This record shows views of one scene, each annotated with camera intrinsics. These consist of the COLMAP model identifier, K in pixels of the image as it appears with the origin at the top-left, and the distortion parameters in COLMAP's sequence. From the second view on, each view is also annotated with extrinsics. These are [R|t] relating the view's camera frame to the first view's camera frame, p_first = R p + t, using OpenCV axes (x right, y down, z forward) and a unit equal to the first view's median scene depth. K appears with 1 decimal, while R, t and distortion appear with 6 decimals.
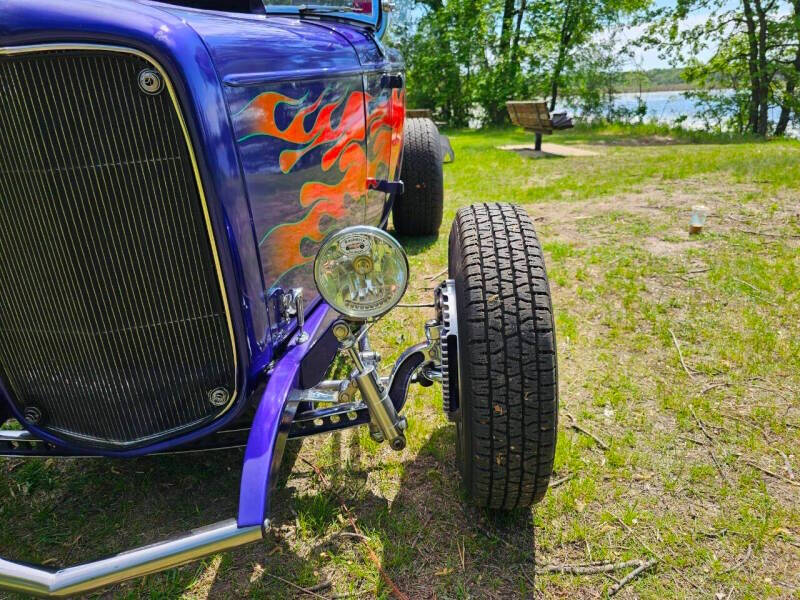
lens RADIAL K [[547.2, 0, 395.4], [0, 547.2, 290.1], [0, 0, 1]] dist [0.046762, -0.047120]
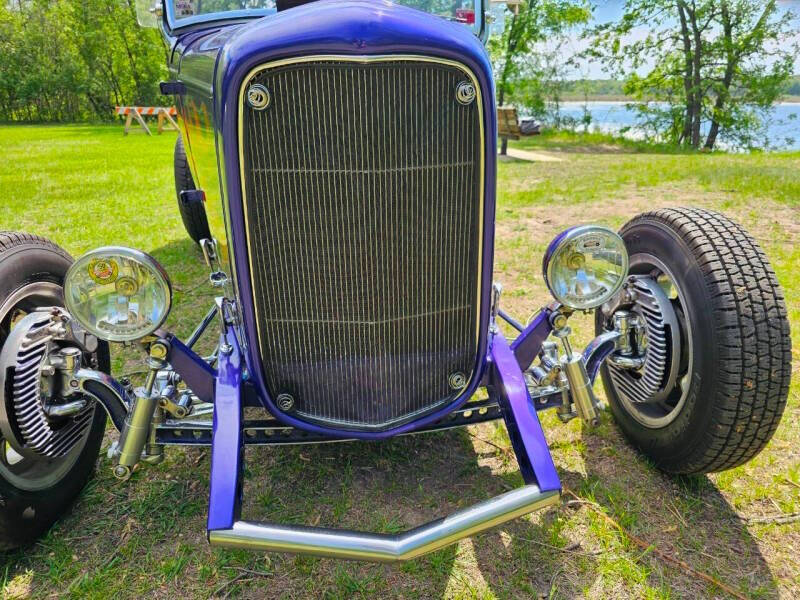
lens RADIAL K [[548.1, 0, 405.3], [0, 548.1, 298.8], [0, 0, 1]] dist [0.028197, -0.033828]
pose [[0.992848, -0.001224, 0.119375, -0.161489], [-0.000503, 0.999896, 0.014437, 0.004123], [-0.119381, -0.014394, 0.992744, -0.018266]]
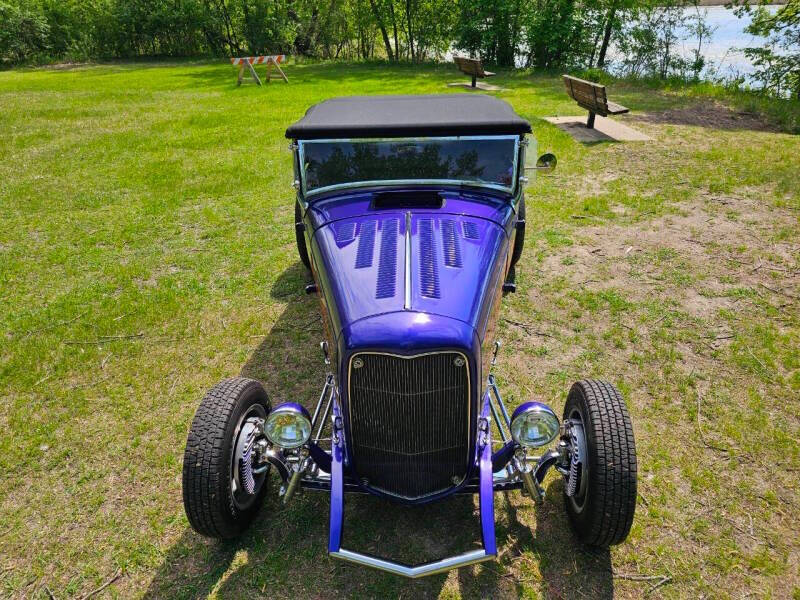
lens RADIAL K [[521.8, 0, 386.3], [0, 521.8, 309.1], [0, 0, 1]] dist [0.044735, -0.037831]
pose [[0.996329, 0.053405, -0.066907, -0.140266], [-0.041812, 0.985567, 0.164039, -0.211873], [0.074702, -0.160640, 0.984182, -0.235639]]
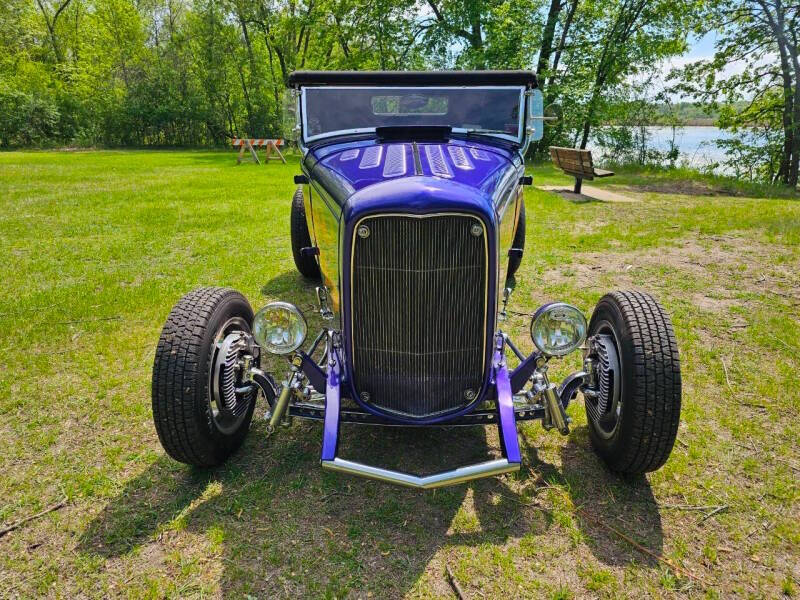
lens RADIAL K [[526.7, 0, 388.0], [0, 526.7, 302.8], [0, 0, 1]] dist [0.047470, -0.040682]
pose [[0.996629, 0.062966, -0.052596, -0.149197], [-0.063523, 0.997940, -0.008985, -0.019573], [0.051922, 0.012296, 0.998575, -0.203505]]
